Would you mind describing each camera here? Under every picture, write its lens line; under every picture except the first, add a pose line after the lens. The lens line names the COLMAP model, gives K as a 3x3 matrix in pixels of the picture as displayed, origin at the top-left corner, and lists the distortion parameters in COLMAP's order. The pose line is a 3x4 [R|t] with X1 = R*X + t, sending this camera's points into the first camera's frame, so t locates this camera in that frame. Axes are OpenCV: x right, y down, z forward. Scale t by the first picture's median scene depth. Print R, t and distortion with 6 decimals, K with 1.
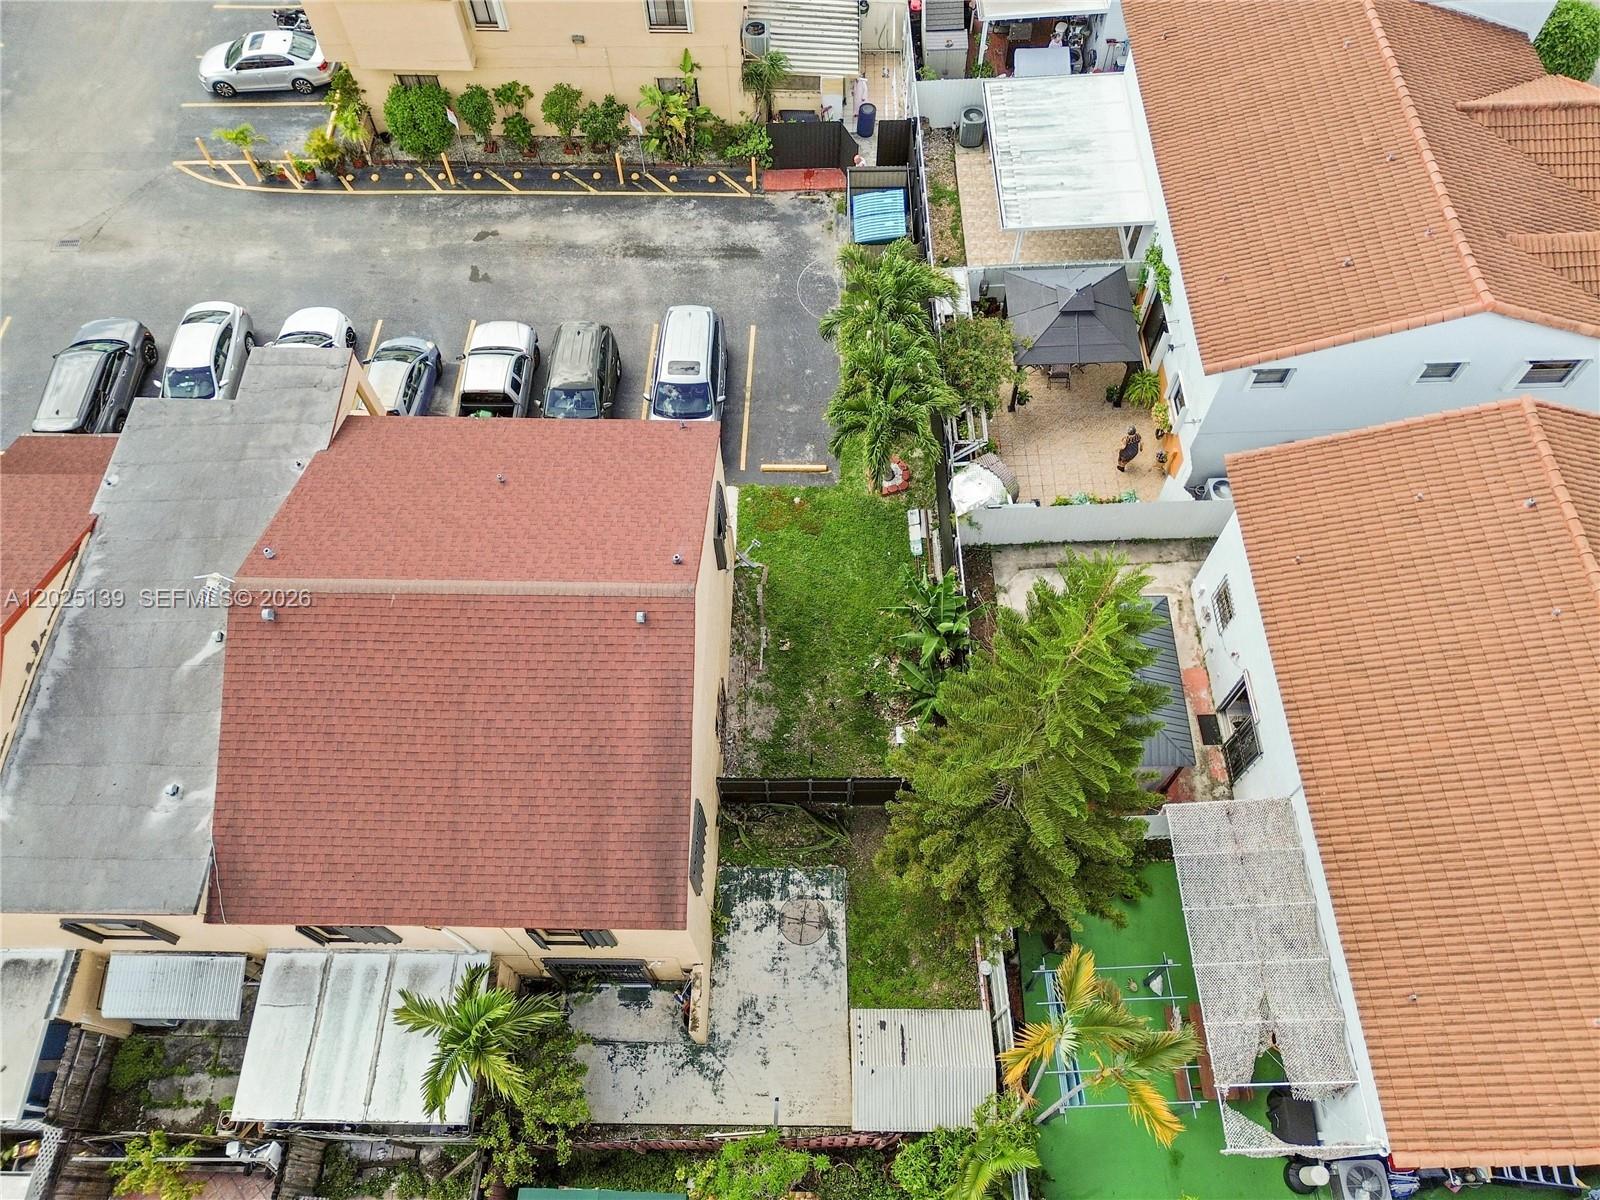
lens RADIAL K [[1125.8, 0, 799.2], [0, 1125.8, 595.7], [0, 0, 1]] dist [0.066239, -0.064829]
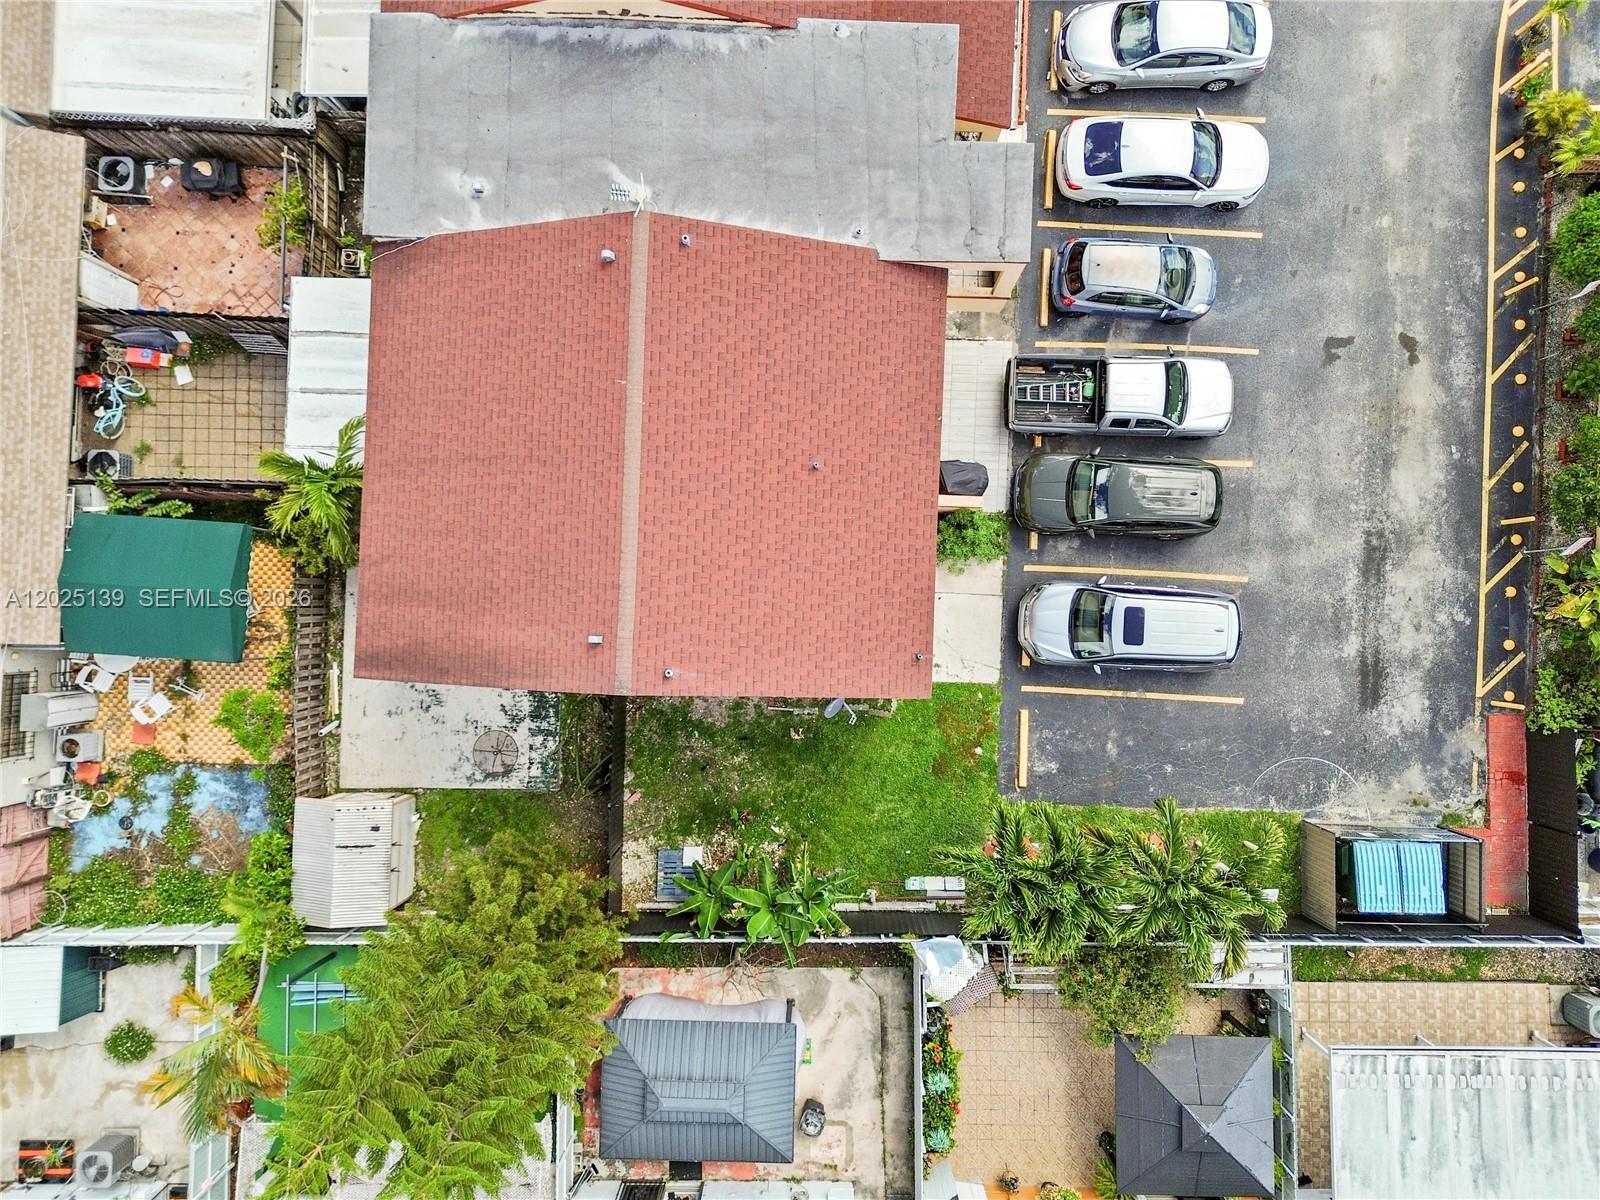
lens RADIAL K [[1125.8, 0, 799.2], [0, 1125.8, 595.7], [0, 0, 1]] dist [0.066239, -0.064829]
pose [[-0.016467, 0.999803, -0.011068, -0.107985], [-0.871867, -0.008939, 0.489662, -0.382027], [0.489467, 0.017714, 0.871842, 0.155146]]
